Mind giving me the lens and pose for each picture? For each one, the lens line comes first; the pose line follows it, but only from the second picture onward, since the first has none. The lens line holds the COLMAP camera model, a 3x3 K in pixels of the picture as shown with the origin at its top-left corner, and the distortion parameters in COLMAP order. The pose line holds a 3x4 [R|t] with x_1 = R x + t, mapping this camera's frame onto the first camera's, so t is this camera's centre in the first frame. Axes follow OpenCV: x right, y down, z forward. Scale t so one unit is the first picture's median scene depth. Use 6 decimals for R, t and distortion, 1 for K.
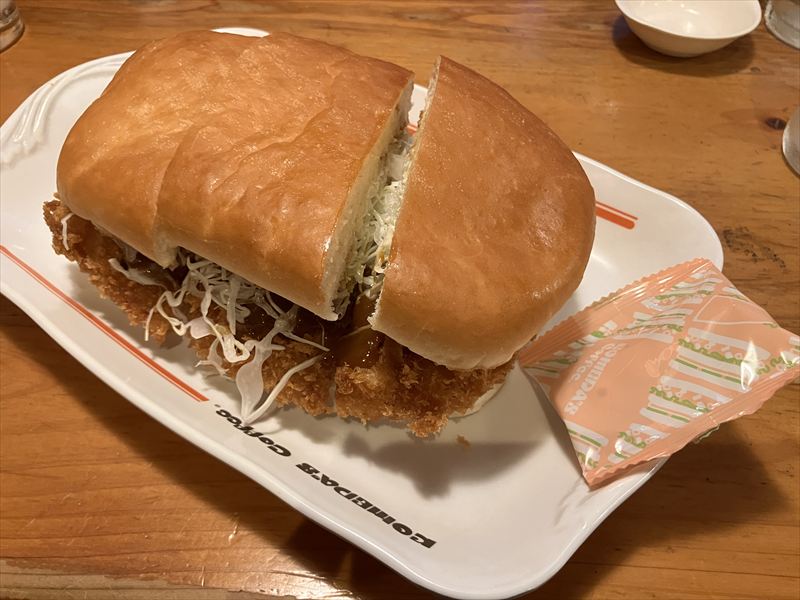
lens RADIAL K [[607.9, 0, 400.0], [0, 607.9, 300.0], [0, 0, 1]] dist [0.002728, -0.176077]
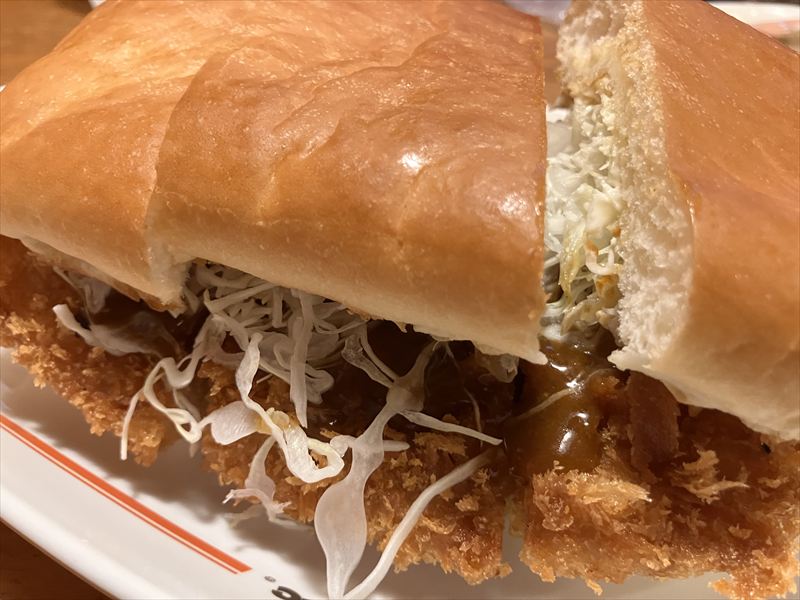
lens RADIAL K [[659.0, 0, 400.0], [0, 659.0, 300.0], [0, 0, 1]] dist [0.004049, -0.101639]
pose [[0.996743, -0.064459, 0.048464, -0.213365], [0.073253, 0.974999, -0.209789, 0.073893], [-0.033730, 0.212656, 0.976545, 0.439298]]
